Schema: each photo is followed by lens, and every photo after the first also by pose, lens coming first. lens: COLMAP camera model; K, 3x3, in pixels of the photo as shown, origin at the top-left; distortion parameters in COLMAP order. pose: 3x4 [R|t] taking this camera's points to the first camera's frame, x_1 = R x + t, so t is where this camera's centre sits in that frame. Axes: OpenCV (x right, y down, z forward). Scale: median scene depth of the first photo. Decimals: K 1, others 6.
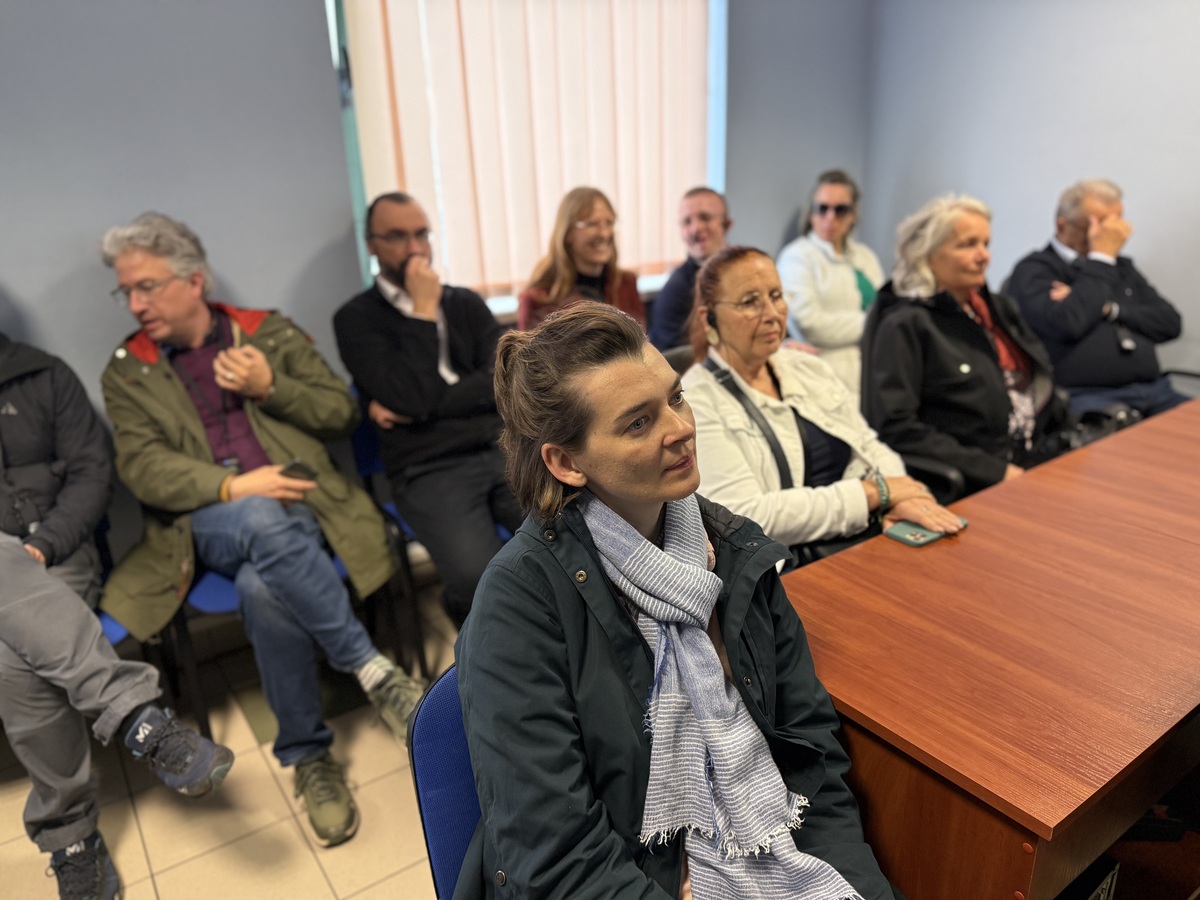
lens RADIAL K [[840.4, 0, 600.0], [0, 840.4, 450.0], [0, 0, 1]] dist [0.072951, -0.111927]
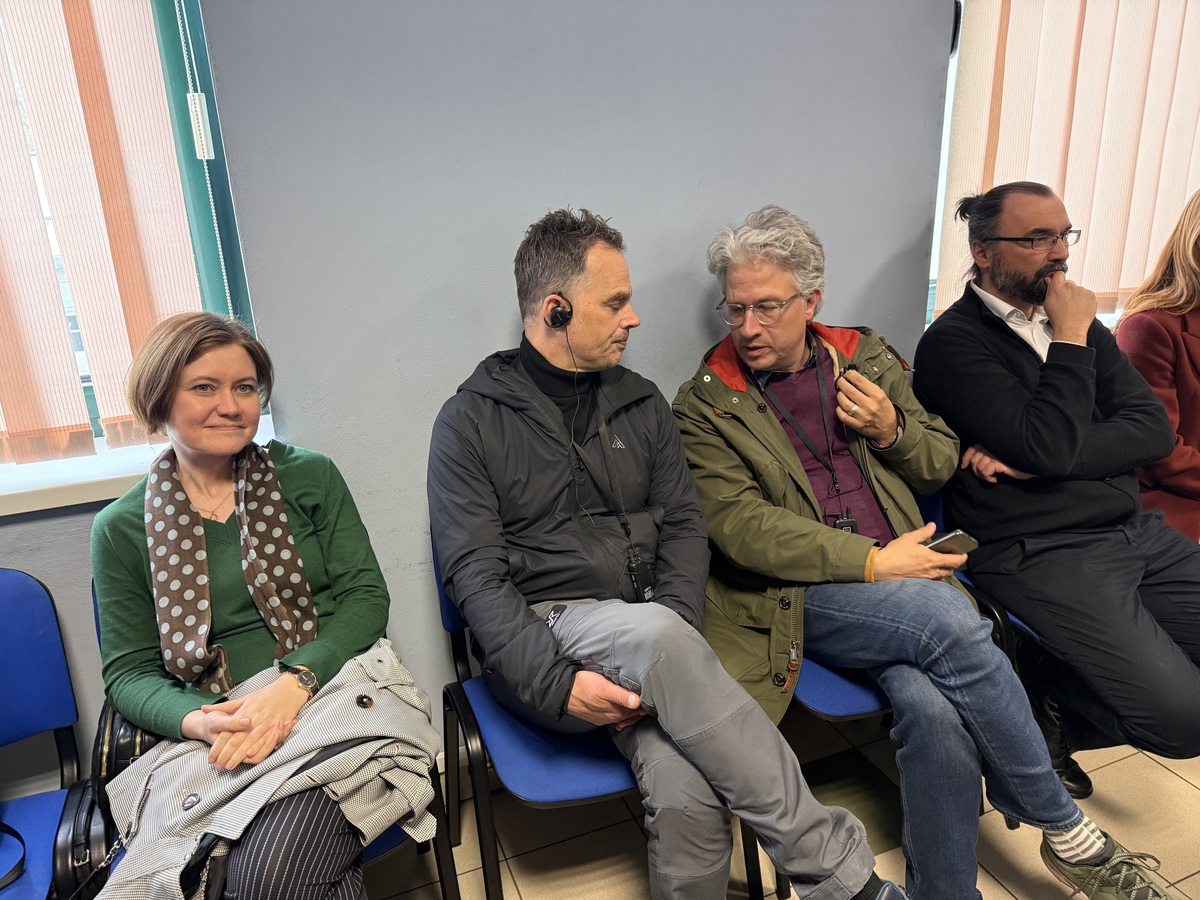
lens RADIAL K [[840.4, 0, 600.0], [0, 840.4, 450.0], [0, 0, 1]] dist [0.072951, -0.111927]
pose [[0.975219, 0.069851, -0.209925, -0.510904], [-0.068529, 0.997557, 0.013573, -0.049701], [0.210360, 0.001149, 0.977623, 0.184941]]
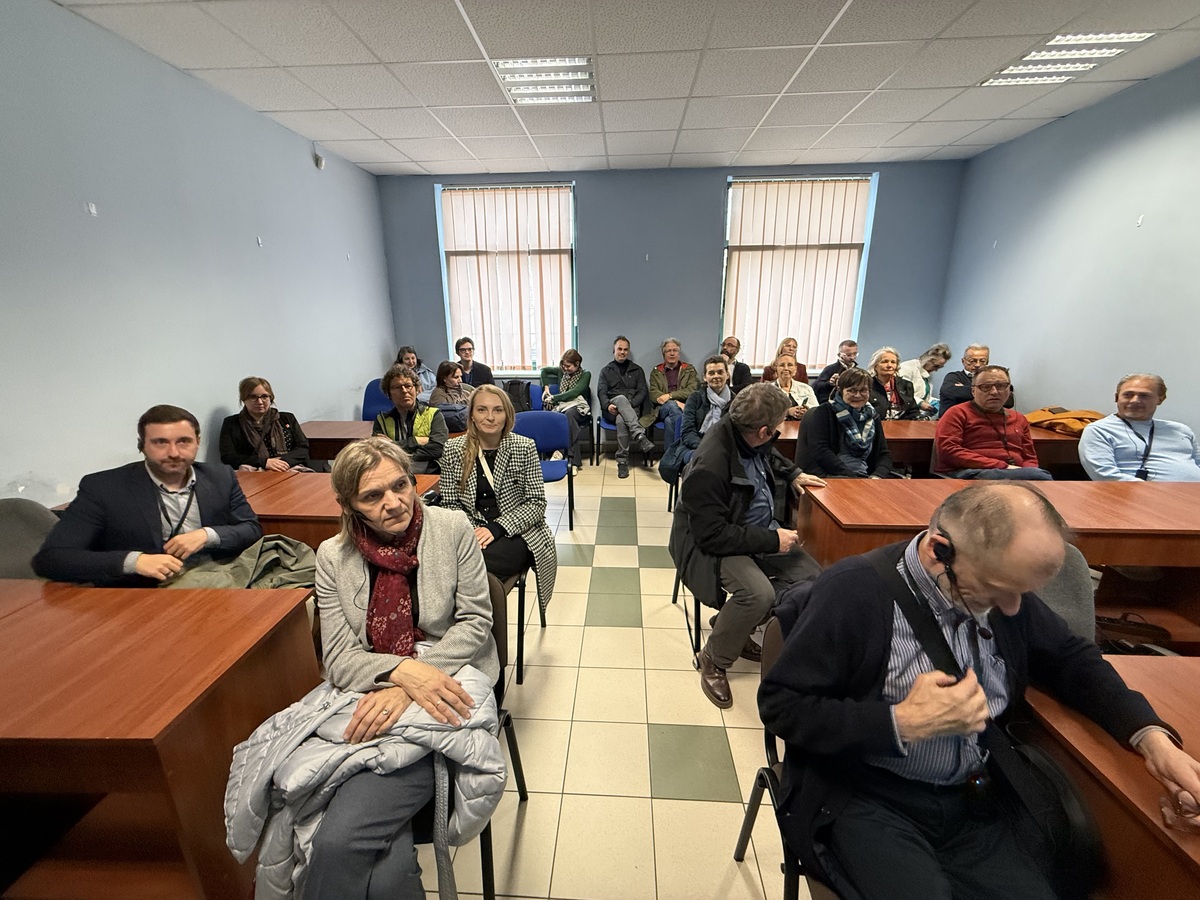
lens RADIAL K [[475.9, 0, 600.0], [0, 475.9, 450.0], [0, 0, 1]] dist [-0.007424, 0.000933]
pose [[0.785285, 0.193265, -0.588197, 0.759721], [-0.221556, 0.974840, 0.024512, 0.302066], [0.578135, 0.111070, 0.808346, -1.130030]]
